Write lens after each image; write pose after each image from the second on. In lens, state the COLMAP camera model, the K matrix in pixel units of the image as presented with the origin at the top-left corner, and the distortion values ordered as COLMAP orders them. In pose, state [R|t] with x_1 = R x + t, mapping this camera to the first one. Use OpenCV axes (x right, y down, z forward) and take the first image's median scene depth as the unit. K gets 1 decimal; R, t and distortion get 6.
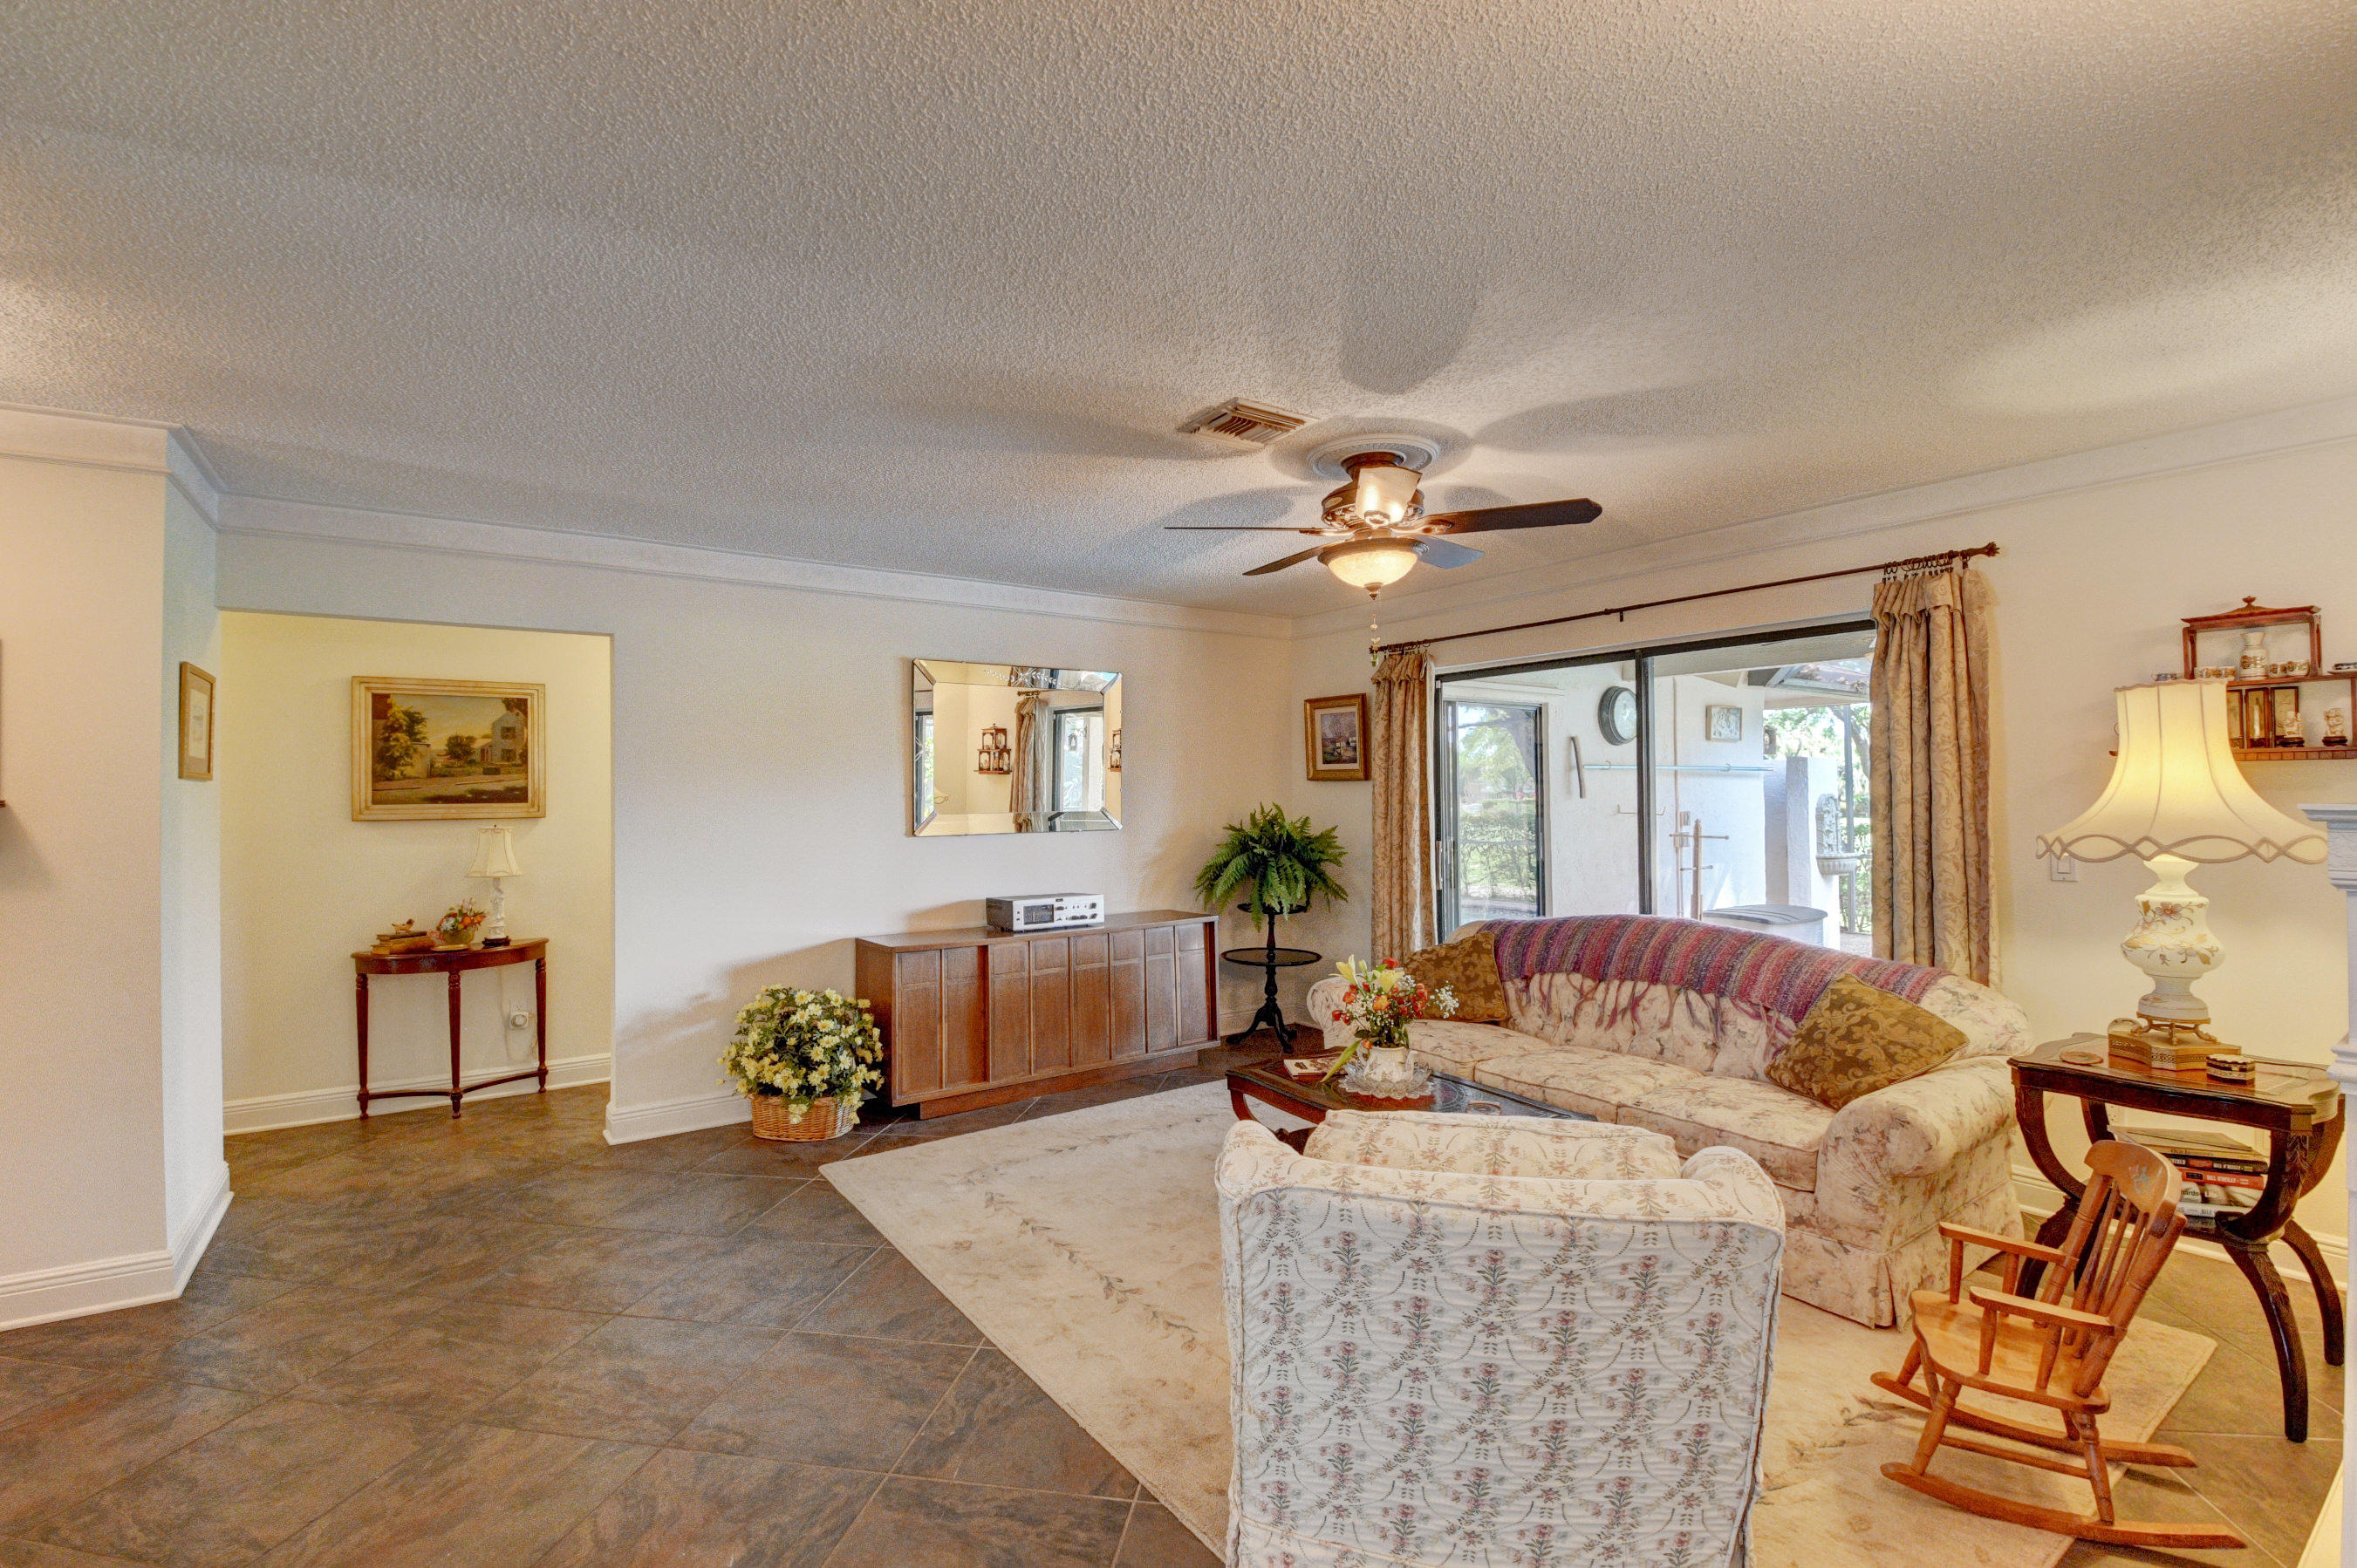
lens RADIAL K [[1040.2, 0, 1172.0], [0, 1040.2, 781.5], [0, 0, 1]] dist [0.000427, -0.017542]
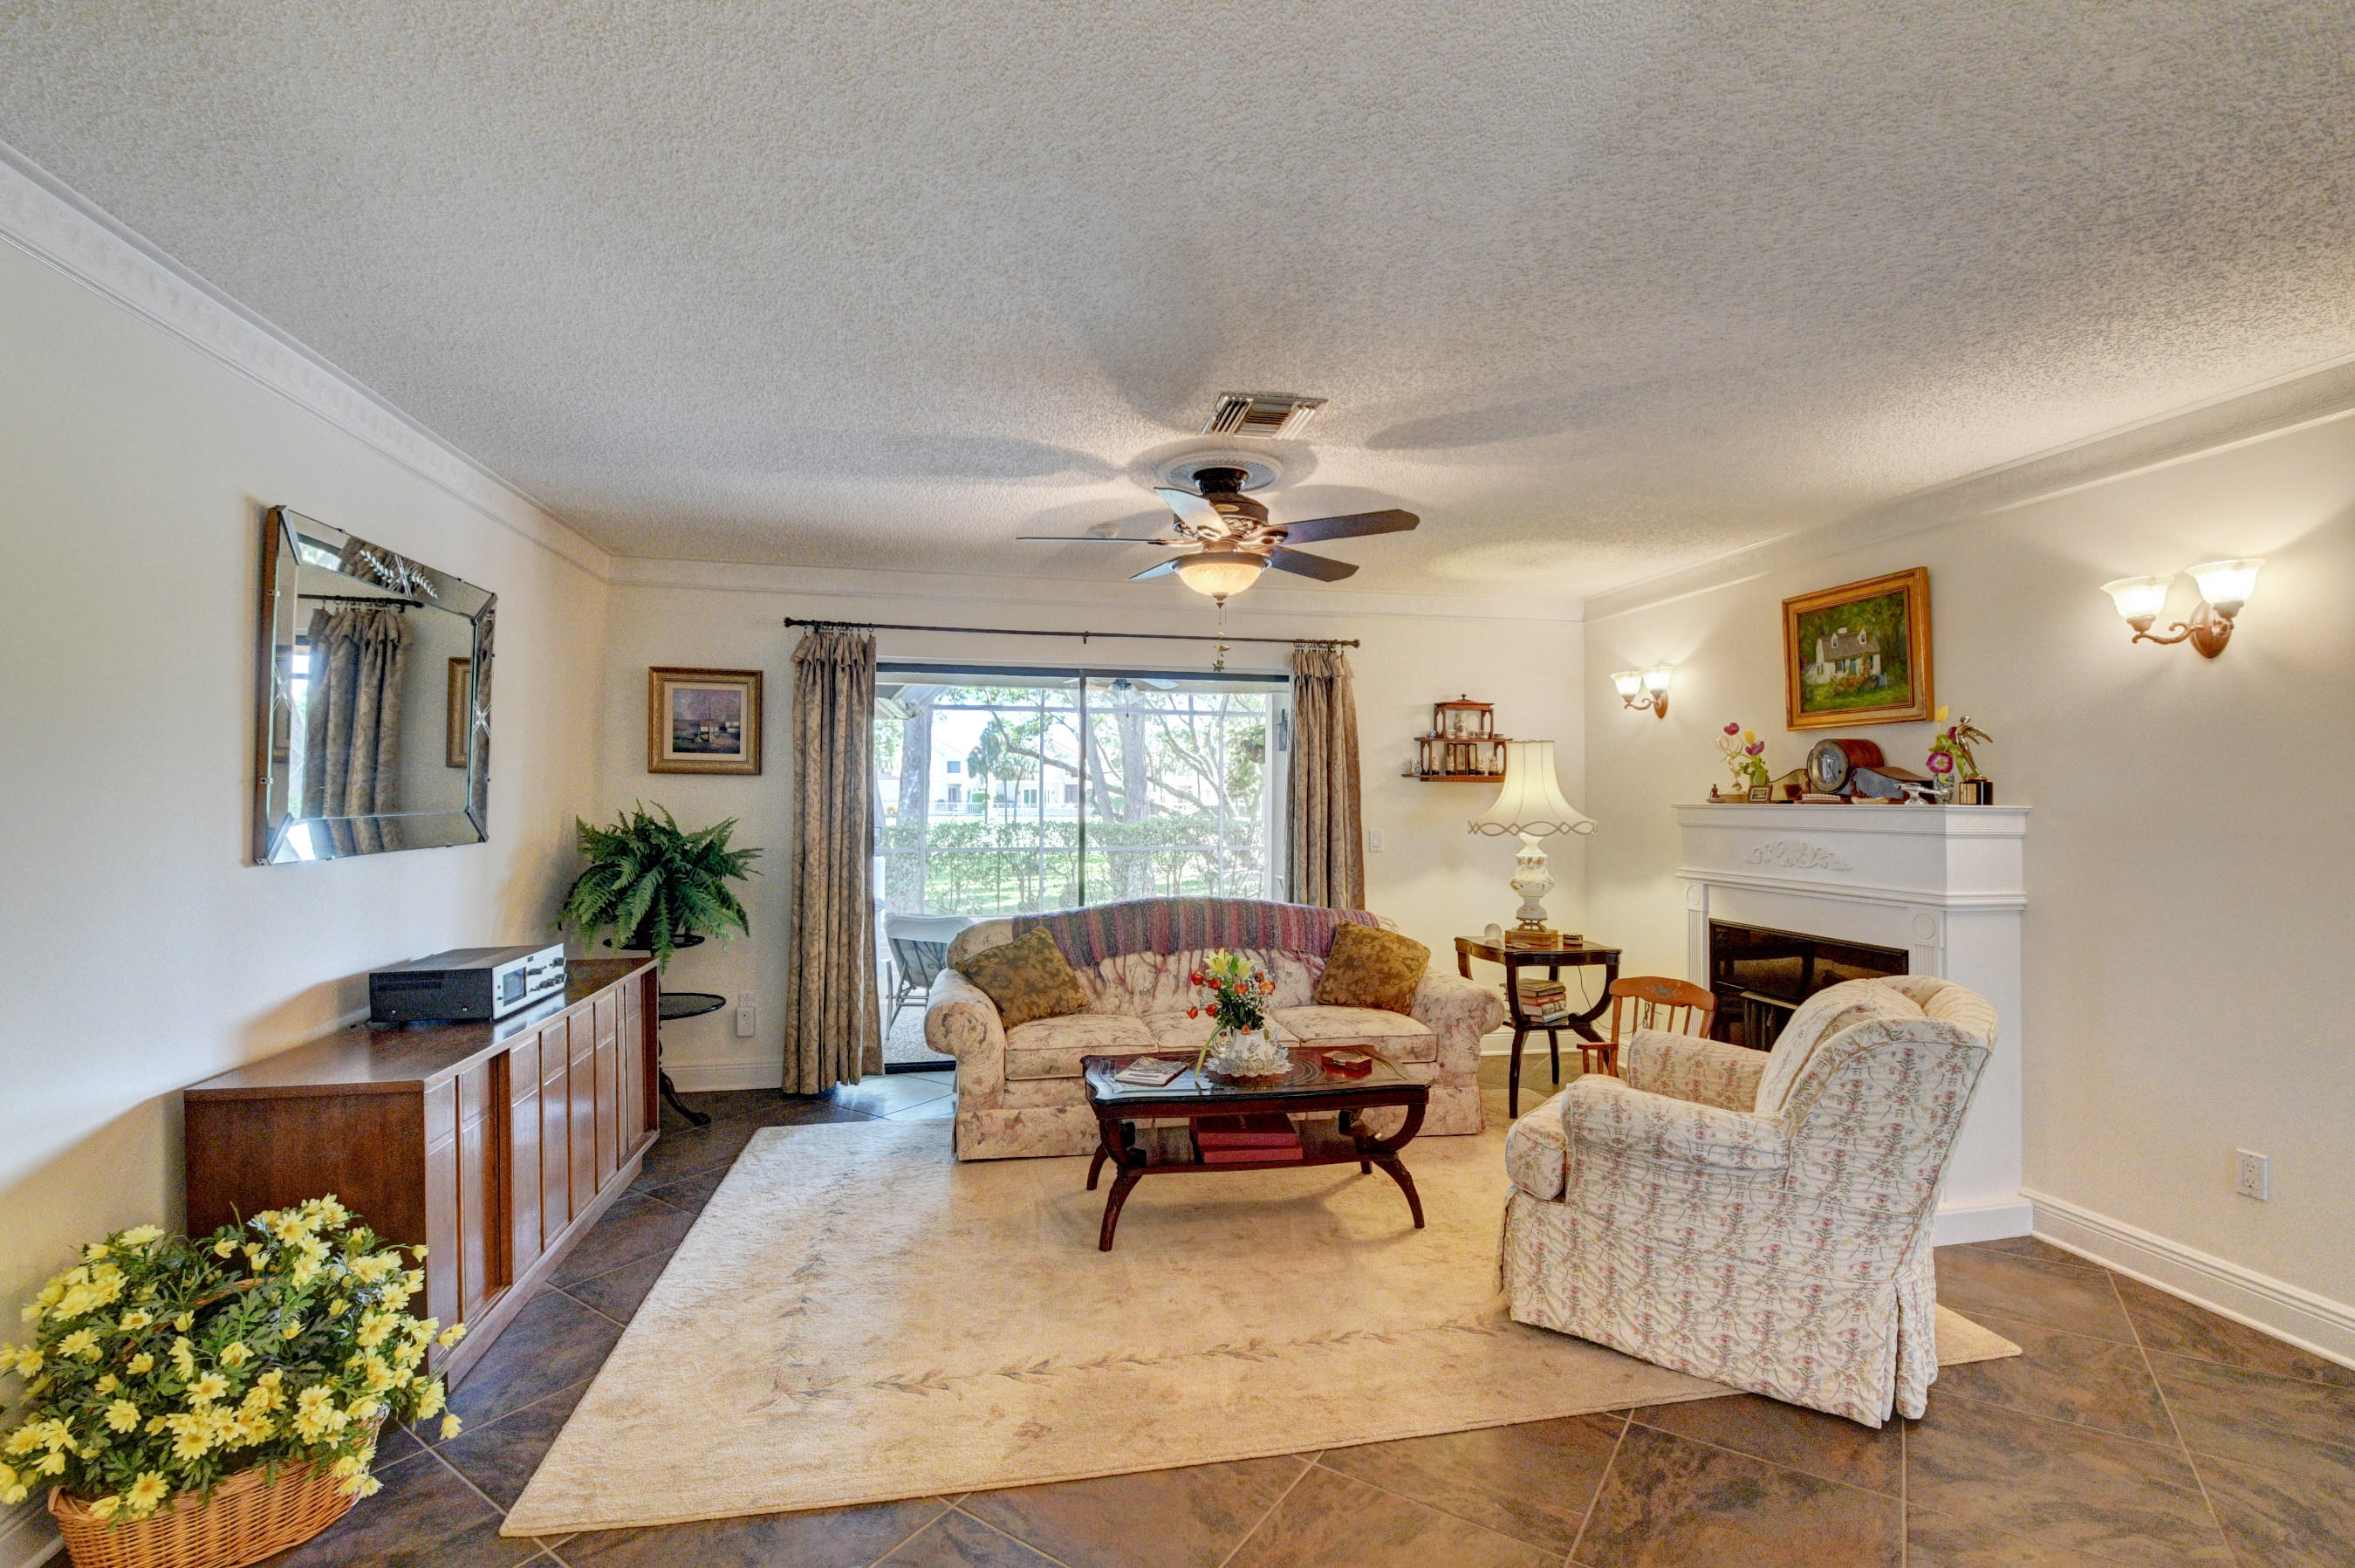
lens RADIAL K [[1039.5, 0, 1175.5], [0, 1039.5, 785.2], [0, 0, 1]] dist [0.000427, -0.017542]
pose [[0.406163, 0.019104, 0.913601, -0.702973], [-0.022370, 0.999690, -0.010959, 0.014227], [-0.913527, -0.015986, 0.406465, 0.553197]]
